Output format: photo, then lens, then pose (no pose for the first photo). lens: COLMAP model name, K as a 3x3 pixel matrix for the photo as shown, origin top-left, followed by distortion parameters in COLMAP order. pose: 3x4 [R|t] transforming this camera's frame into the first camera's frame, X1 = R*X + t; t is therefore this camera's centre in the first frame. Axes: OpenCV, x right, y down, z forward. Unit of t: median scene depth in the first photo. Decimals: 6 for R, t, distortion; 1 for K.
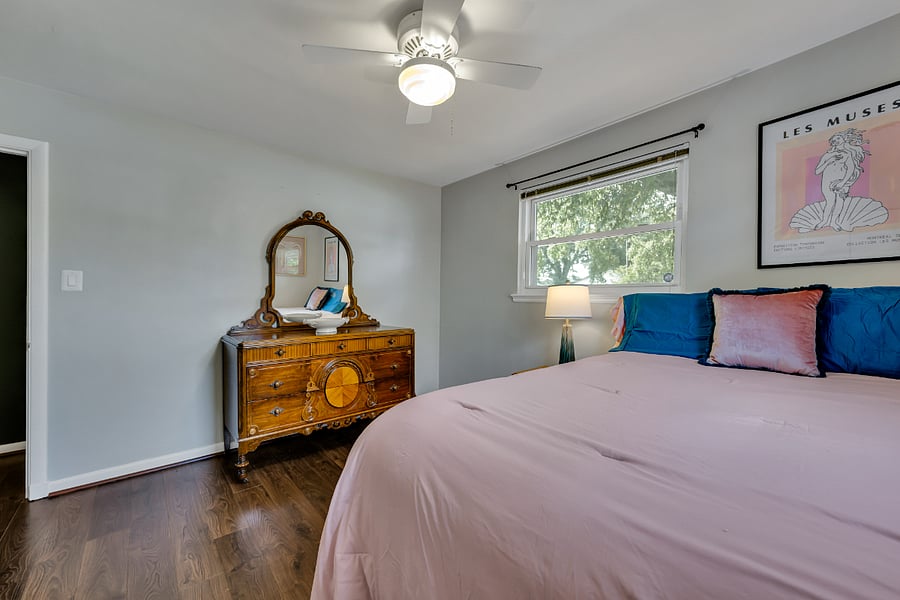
lens RADIAL K [[360.7, 0, 450.0], [0, 360.7, 300.0], [0, 0, 1]] dist [-0.000791, 0.000031]
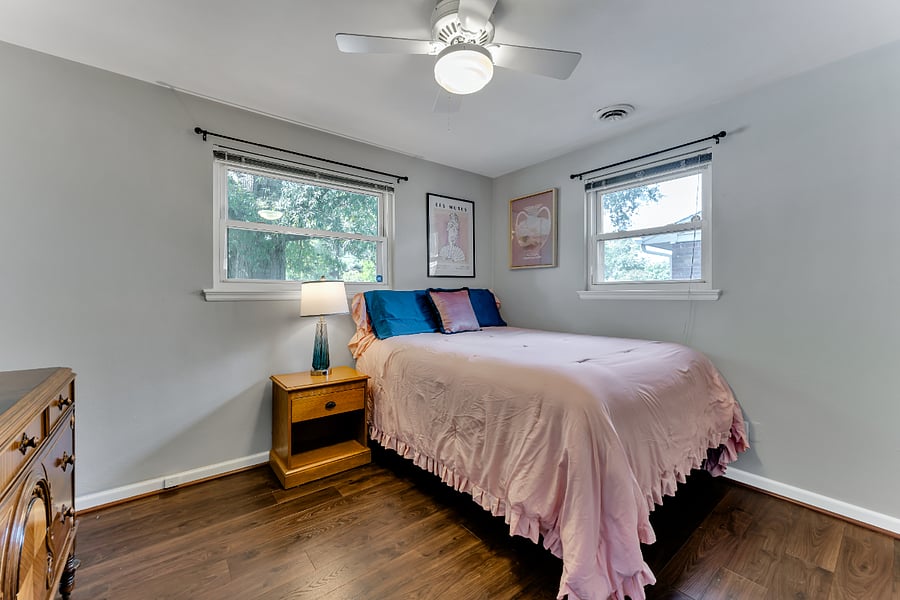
lens RADIAL K [[360.7, 0, 450.0], [0, 360.7, 300.0], [0, 0, 1]] dist [-0.000791, 0.000031]
pose [[0.015588, -0.018250, 0.999712, -0.865009], [0.008107, 0.999803, 0.018125, -0.006894], [-0.999846, 0.007822, 0.015732, 0.865487]]
